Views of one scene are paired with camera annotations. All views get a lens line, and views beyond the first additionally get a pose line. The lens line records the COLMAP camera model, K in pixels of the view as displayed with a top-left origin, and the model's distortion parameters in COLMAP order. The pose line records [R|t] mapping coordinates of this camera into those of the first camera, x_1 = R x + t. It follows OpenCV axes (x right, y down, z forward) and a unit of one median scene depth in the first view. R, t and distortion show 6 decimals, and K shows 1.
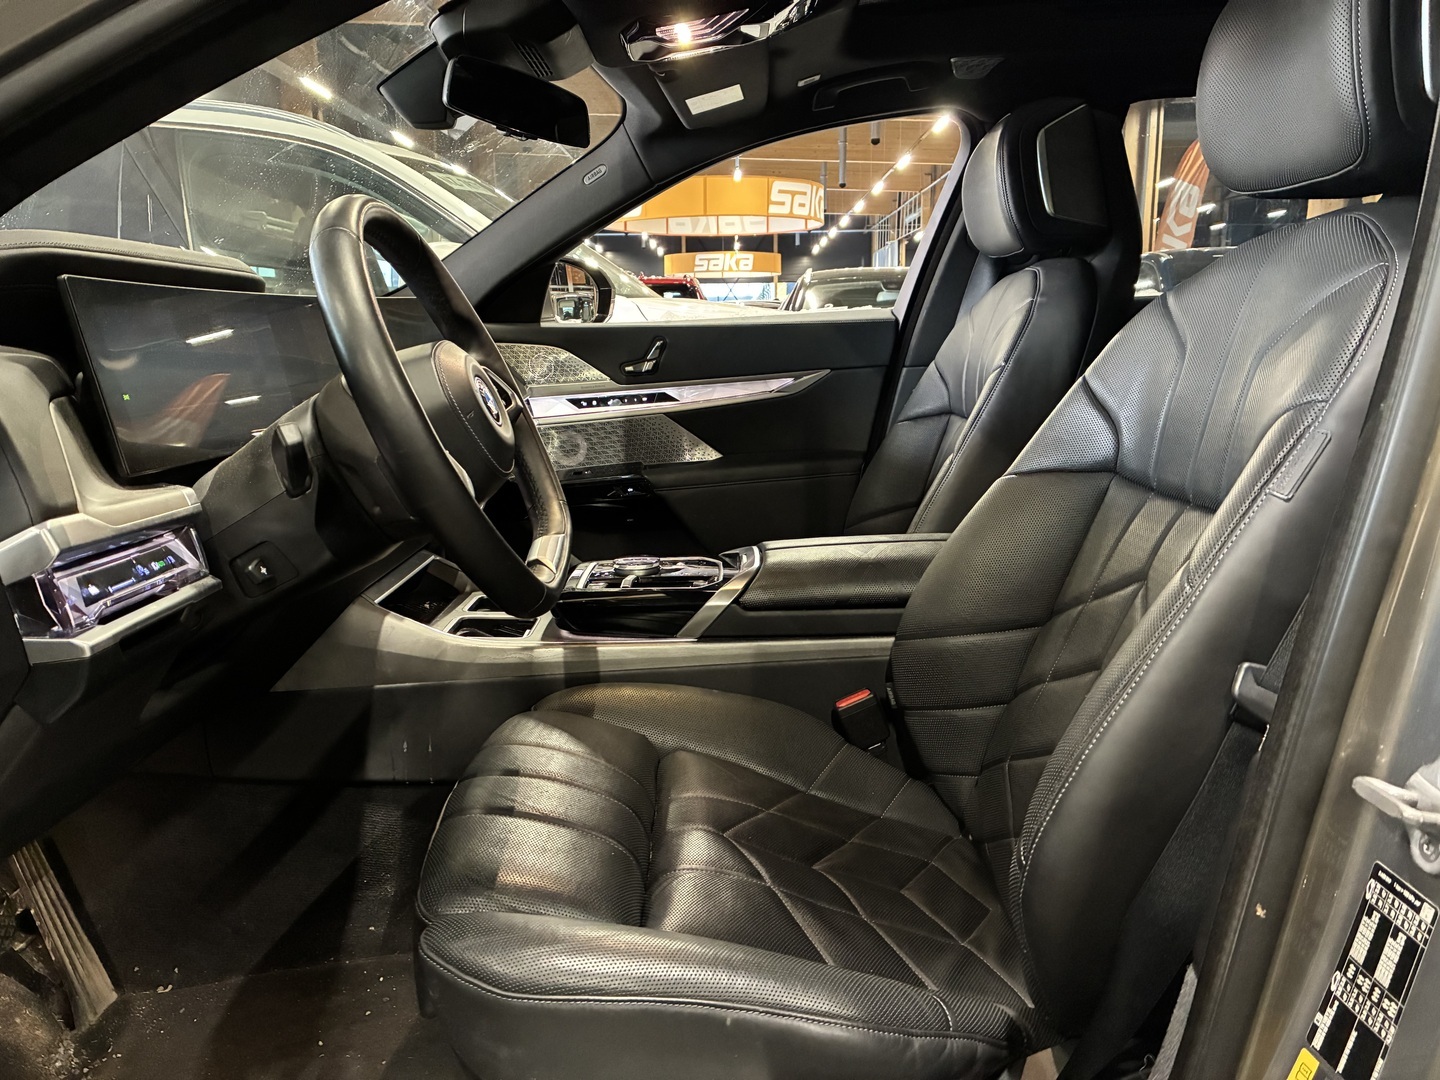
lens RADIAL K [[1085.3, 0, 720.0], [0, 1085.3, 540.0], [0, 0, 1]] dist [0.002237, 0.000371]
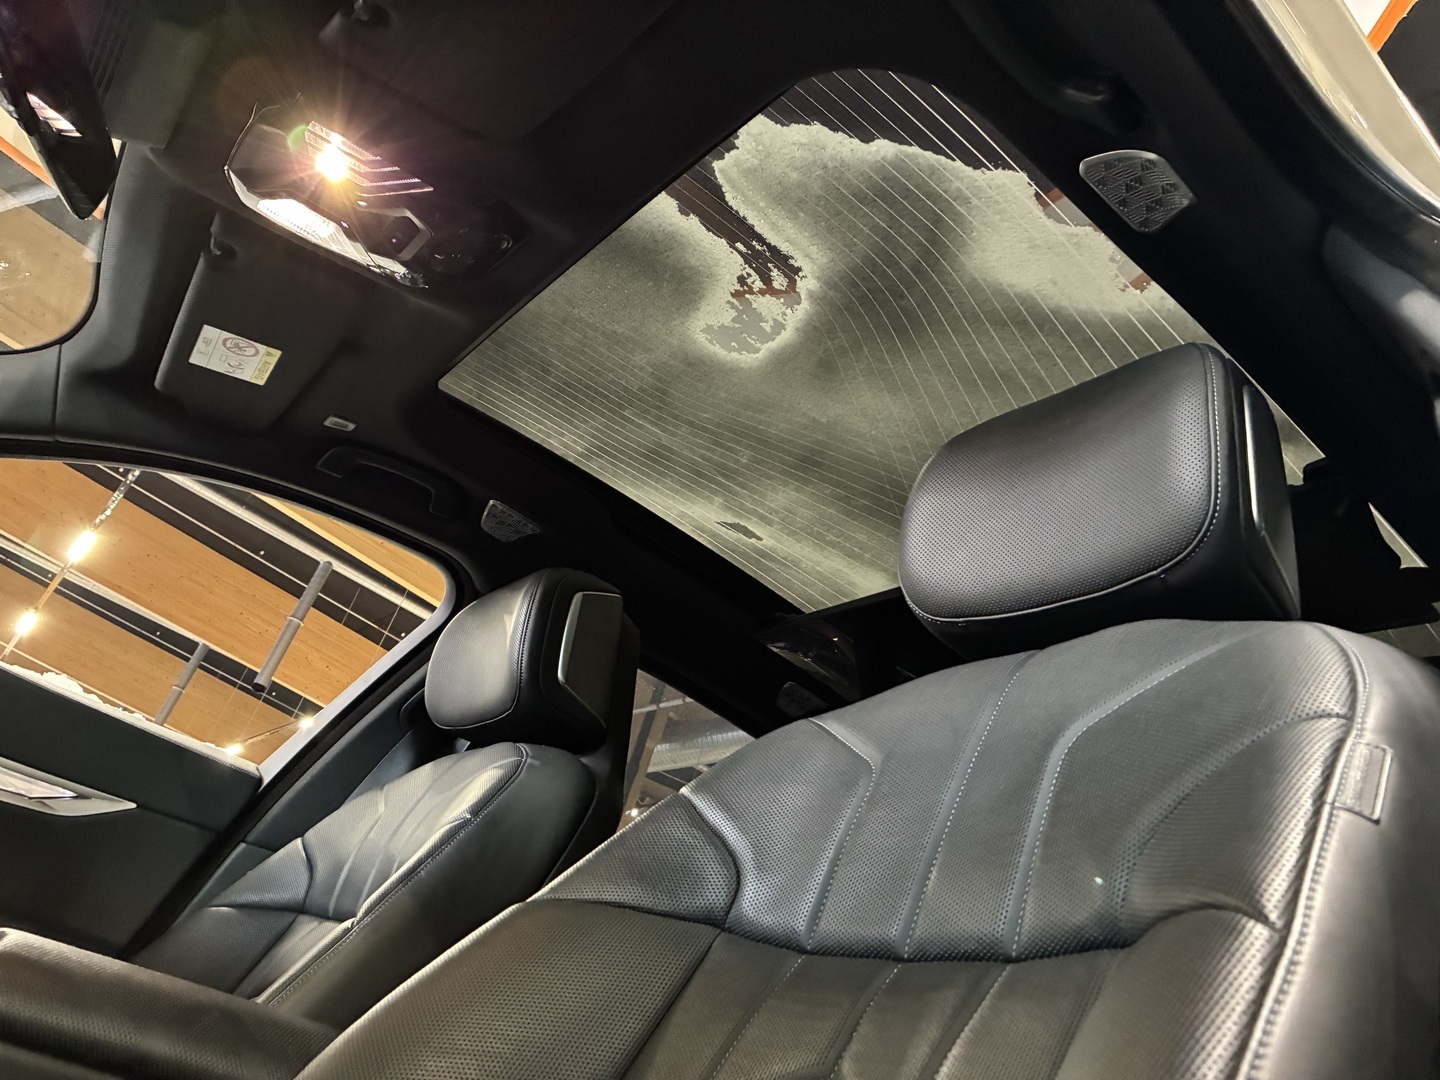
lens RADIAL K [[1085.3, 0, 720.0], [0, 1085.3, 540.0], [0, 0, 1]] dist [0.002237, 0.000371]
pose [[0.725236, 0.527682, 0.442249, -0.022028], [-0.159108, 0.753400, -0.638023, 0.099467], [-0.669864, 0.392351, 0.630351, 0.293241]]
